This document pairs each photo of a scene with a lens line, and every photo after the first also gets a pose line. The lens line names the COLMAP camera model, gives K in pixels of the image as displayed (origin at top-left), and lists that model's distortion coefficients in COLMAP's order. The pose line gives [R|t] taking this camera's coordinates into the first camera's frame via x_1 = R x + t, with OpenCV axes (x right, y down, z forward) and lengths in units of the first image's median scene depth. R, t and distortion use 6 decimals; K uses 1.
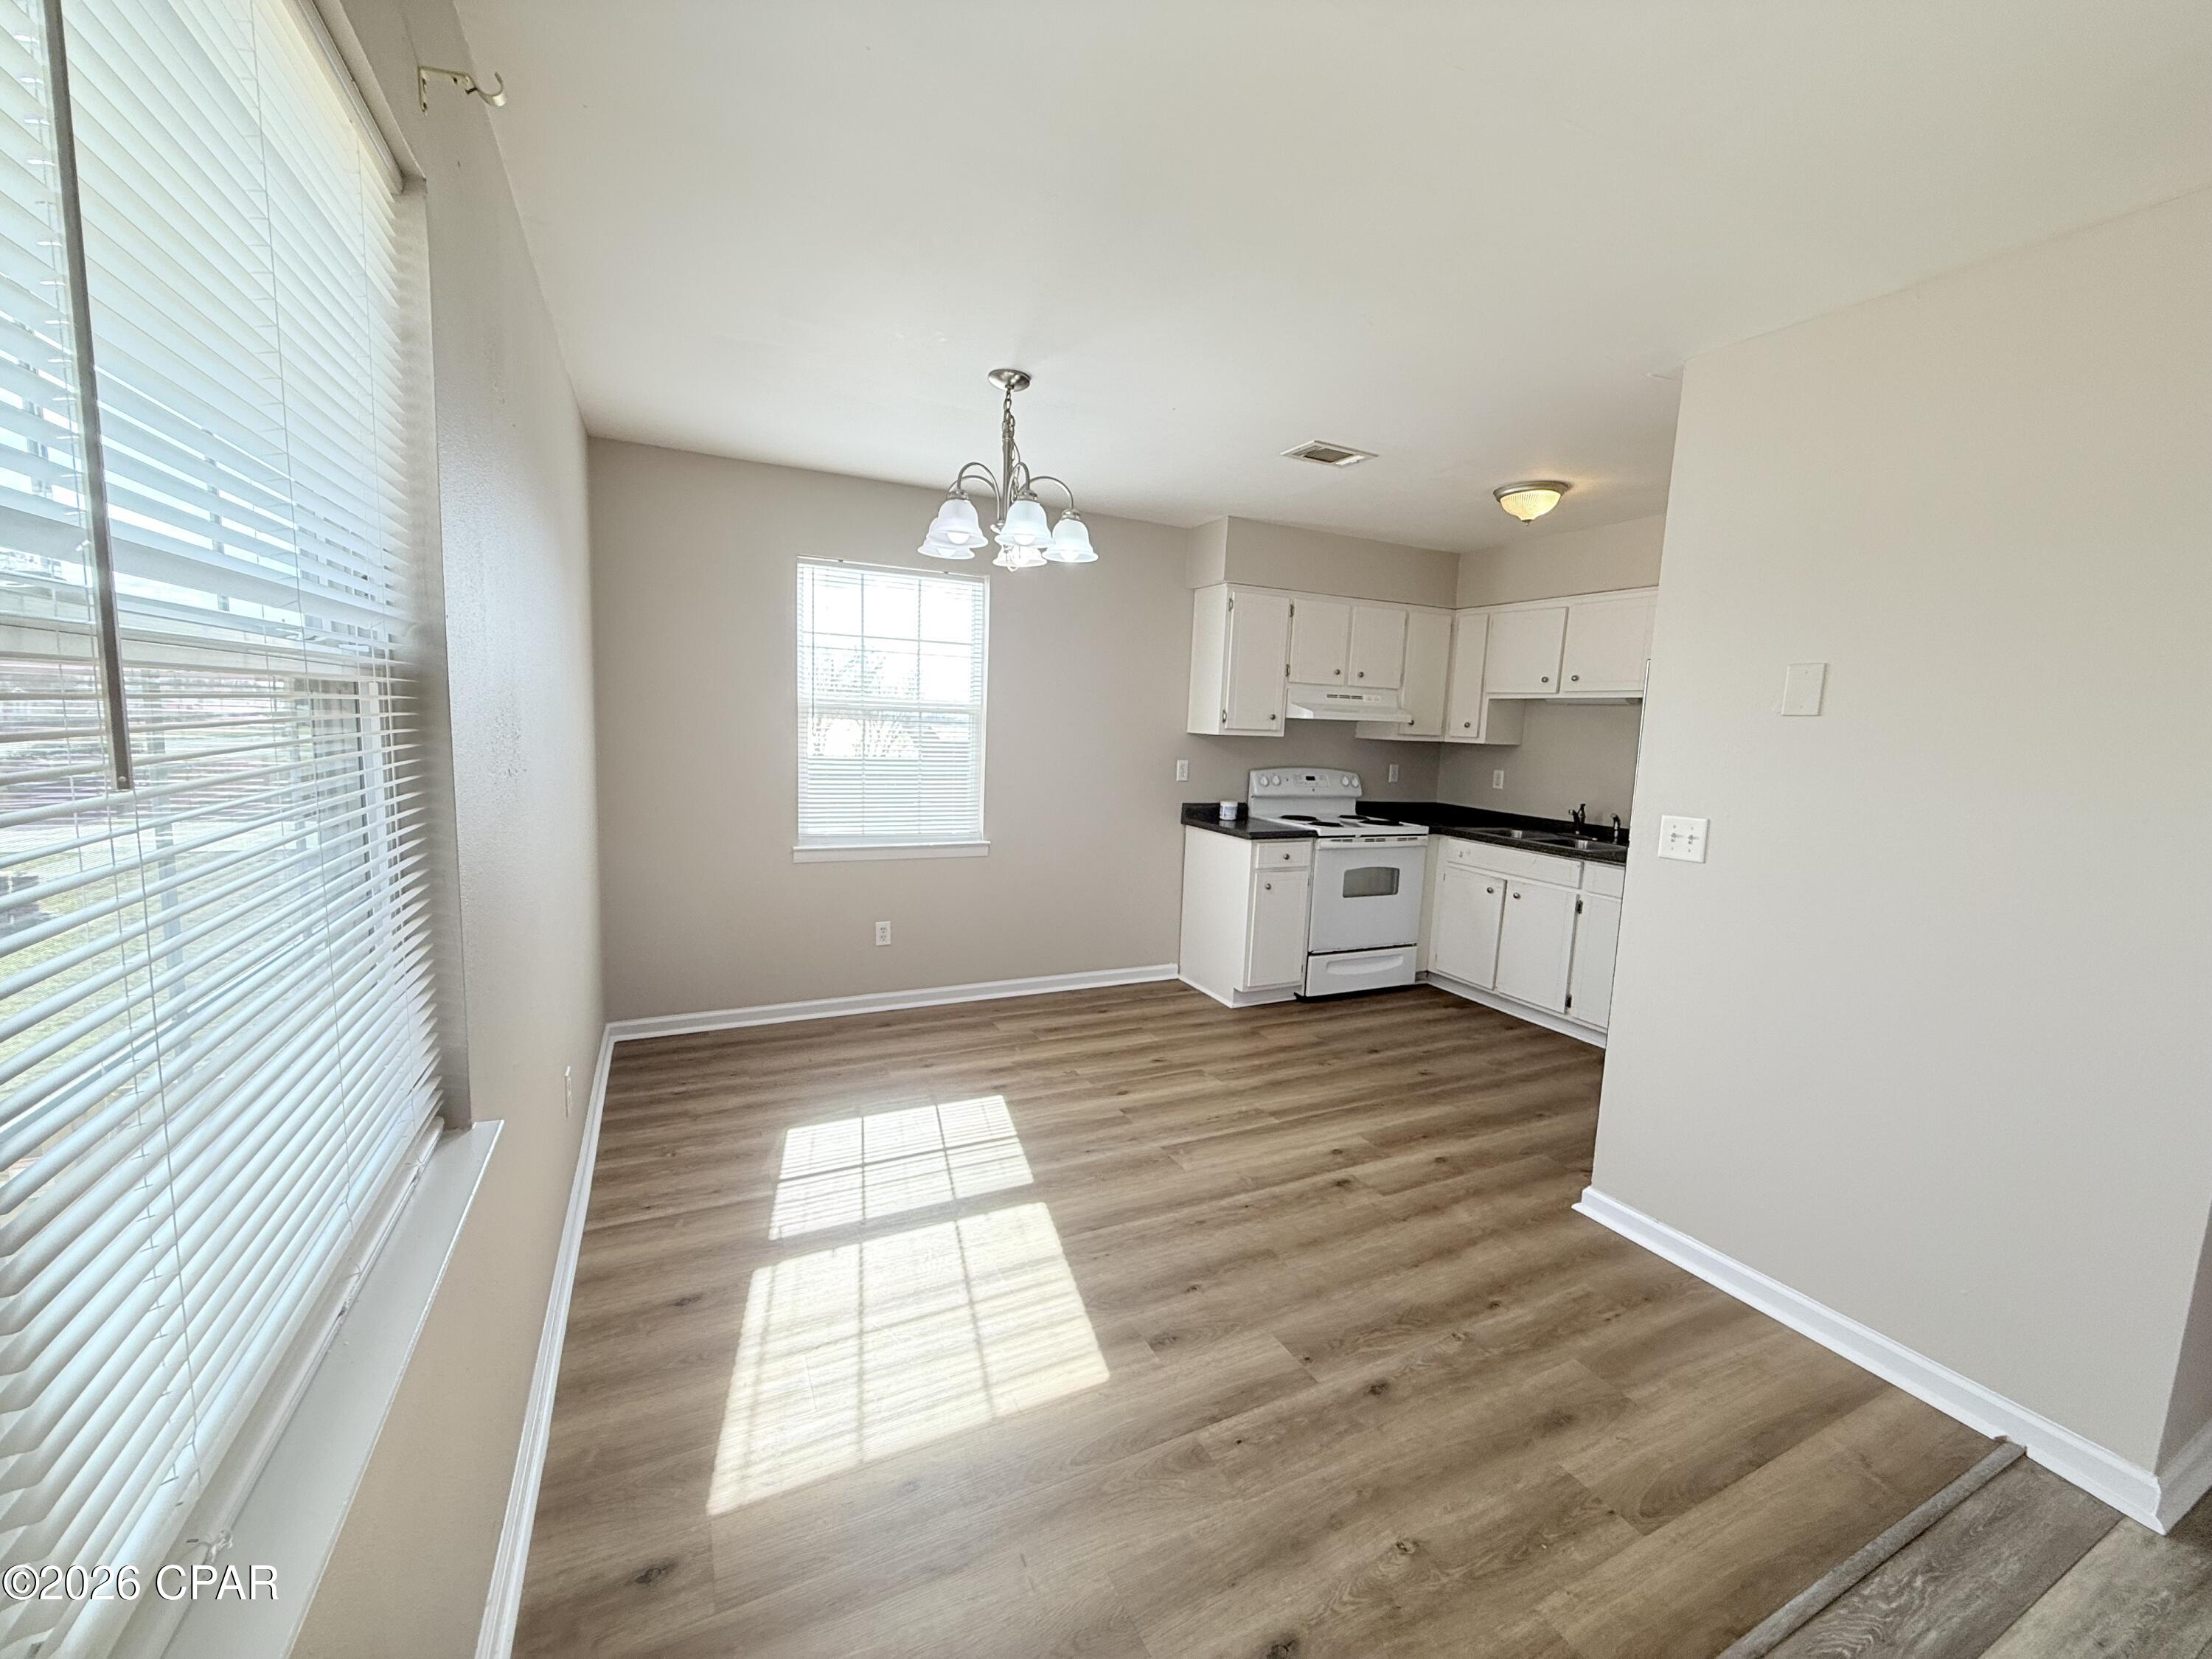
lens RADIAL K [[876.0, 0, 1102.1], [0, 876.0, 831.4], [0, 0, 1]] dist [-0.000128, -0.000082]
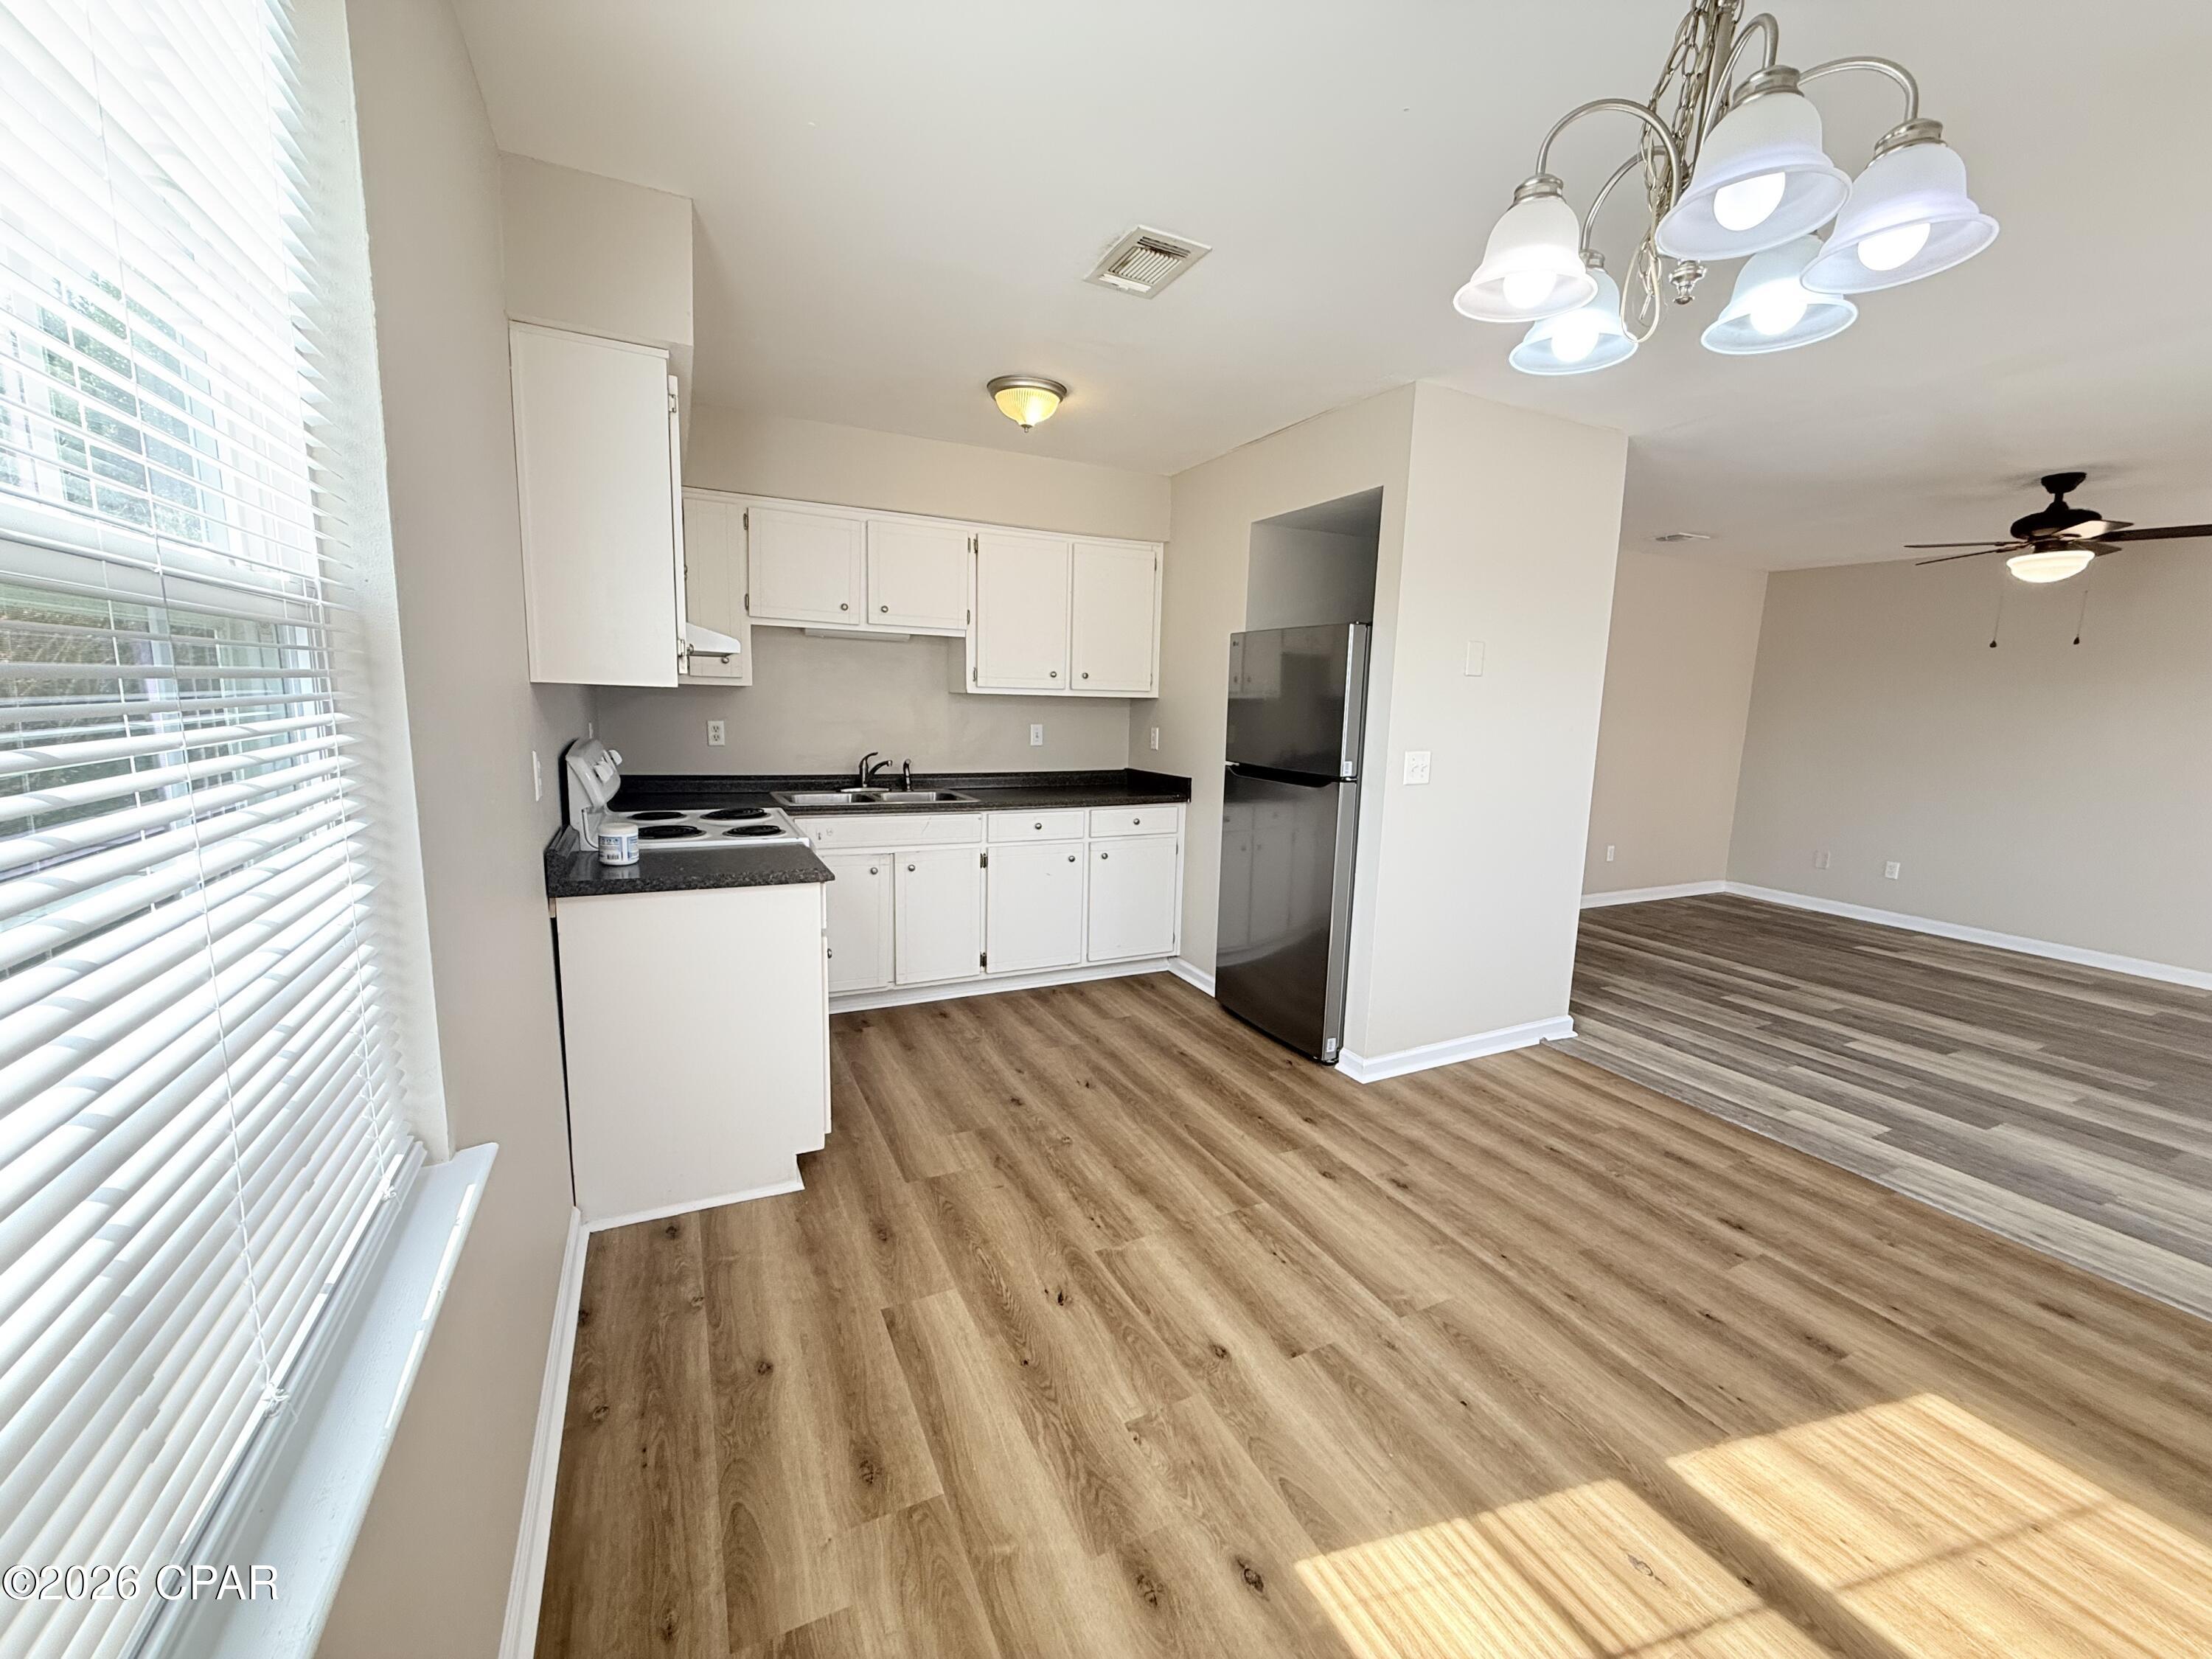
lens RADIAL K [[876.0, 0, 1102.1], [0, 876.0, 831.4], [0, 0, 1]] dist [-0.000128, -0.000082]
pose [[-0.000235, -0.192884, 0.981222, -0.342639], [0.093797, 0.976892, 0.192055, -0.103661], [-0.995591, 0.092080, 0.017863, 0.771413]]
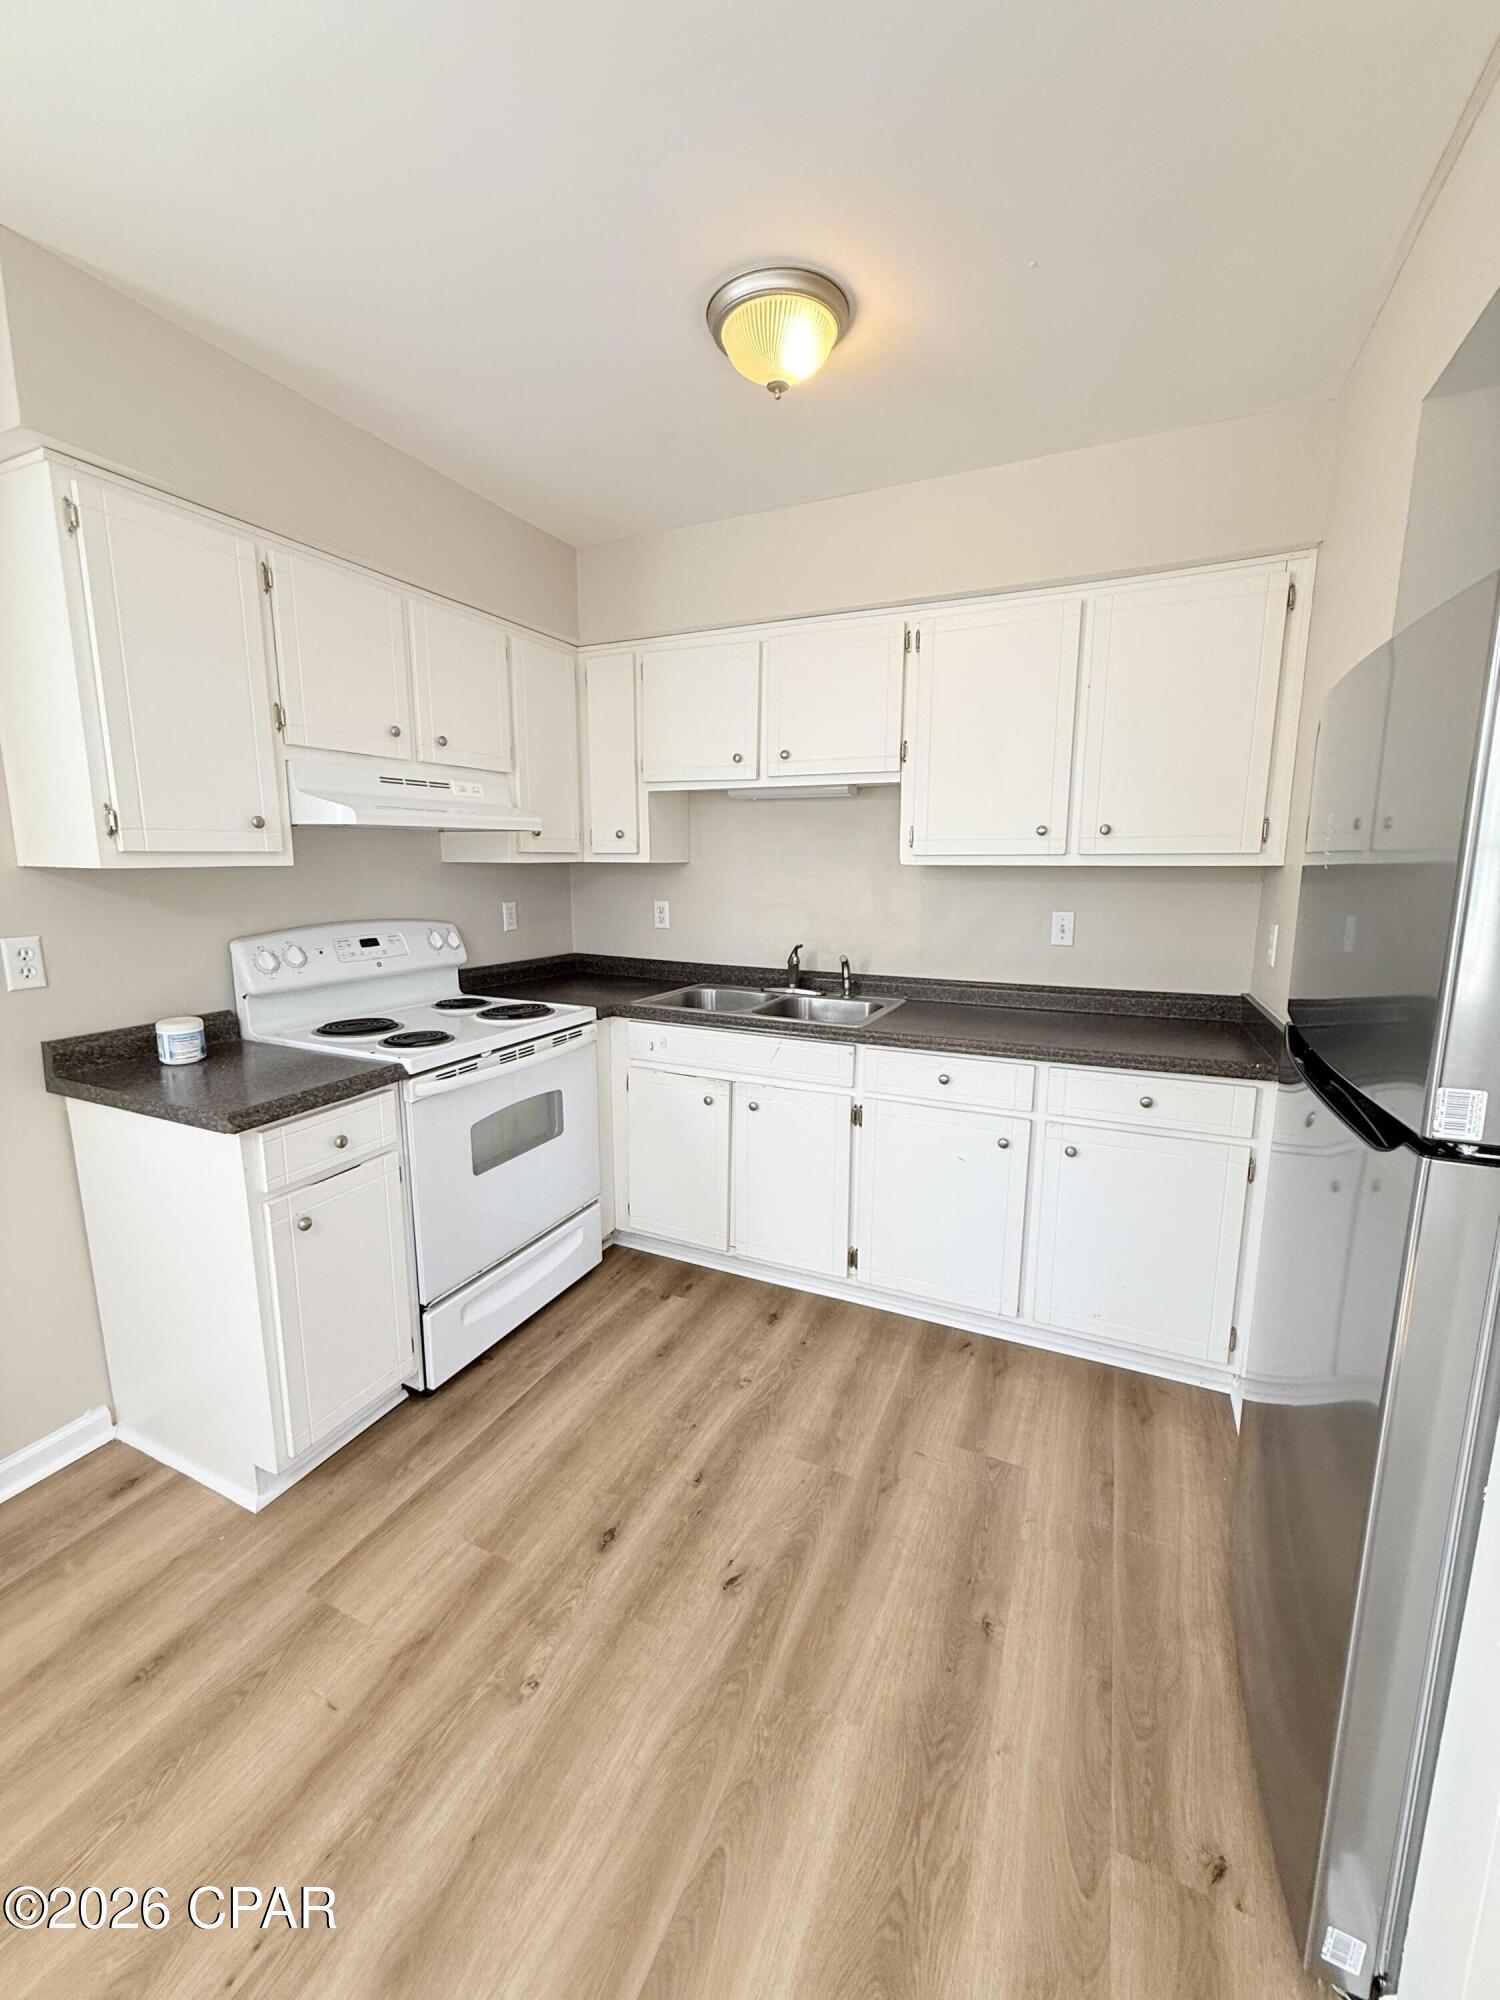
lens RADIAL K [[792.0, 0, 747.1], [0, 792.0, 996.5], [0, 0, 1]] dist [-0.000128, -0.000082]
pose [[0.775200, -0.145846, 0.614649, 0.130976], [0.106294, 0.989226, 0.100668, -0.058877], [-0.622709, -0.012705, 0.782351, 0.545167]]
